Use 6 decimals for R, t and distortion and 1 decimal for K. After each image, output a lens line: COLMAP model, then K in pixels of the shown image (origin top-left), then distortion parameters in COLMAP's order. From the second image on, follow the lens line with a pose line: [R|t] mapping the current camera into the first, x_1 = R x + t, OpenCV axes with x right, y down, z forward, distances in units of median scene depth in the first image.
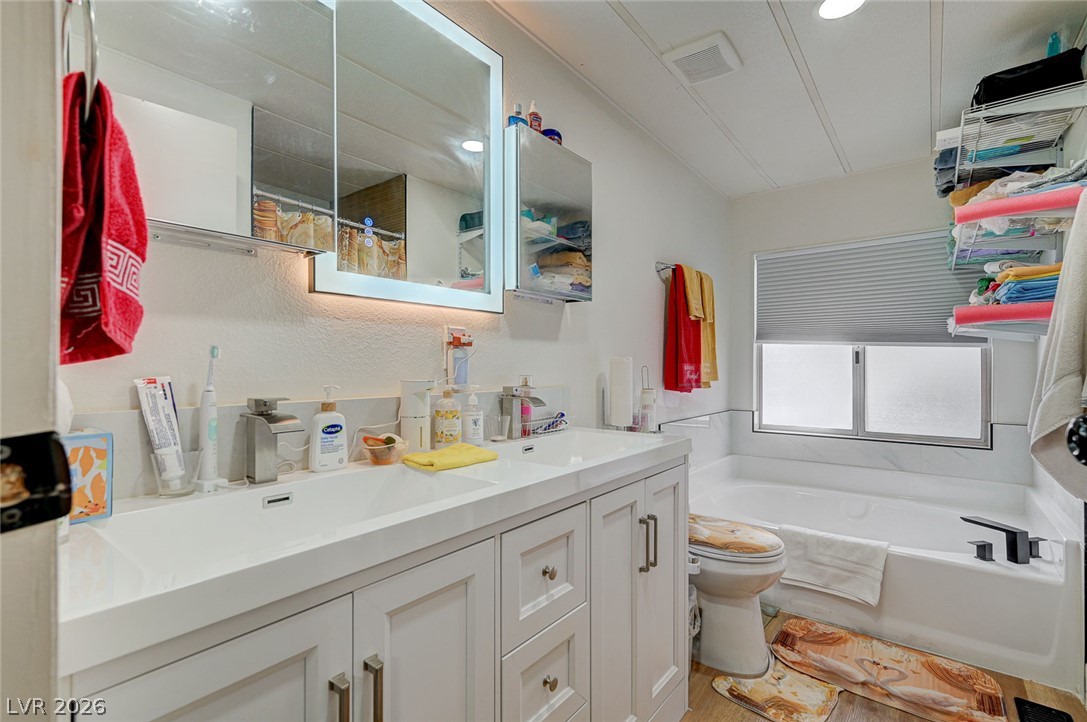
lens RADIAL K [[496.9, 0, 543.5], [0, 496.9, 361.0], [0, 0, 1]] dist [0.002851, 0.000851]
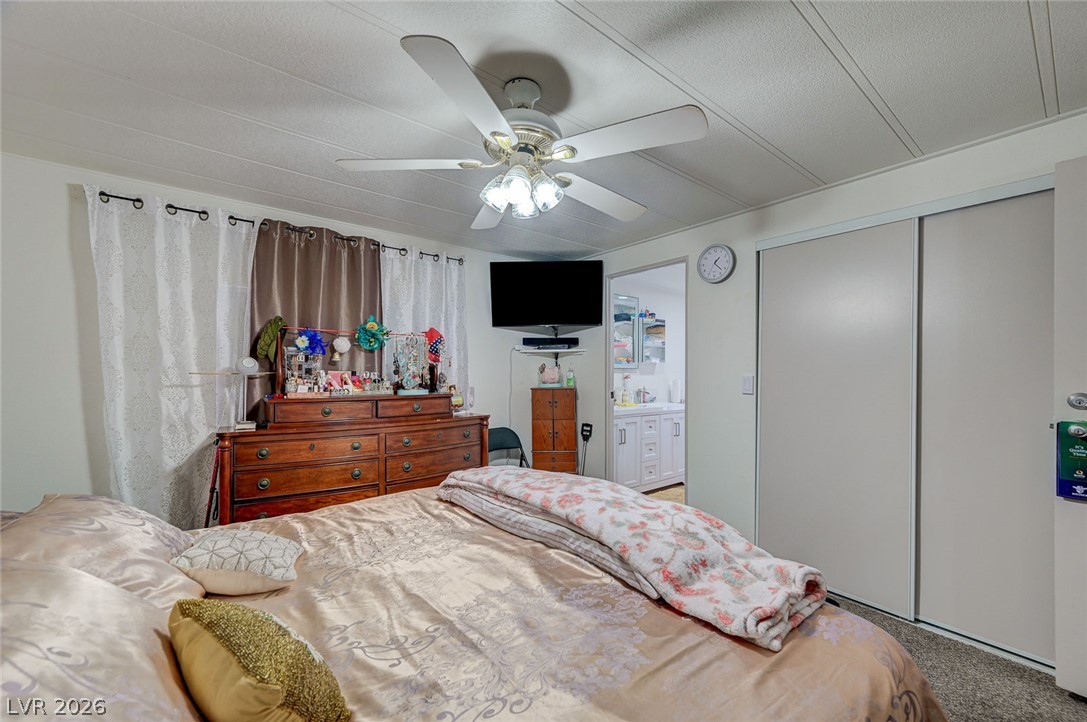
lens RADIAL K [[422.0, 0, 536.7], [0, 422.0, 373.3], [0, 0, 1]] dist [-0.000213, -0.000003]
pose [[0.967568, 0.004724, -0.252567, -0.018762], [-0.002317, 0.999949, 0.009829, -0.086745], [0.252600, -0.008925, 0.967530, -2.078980]]
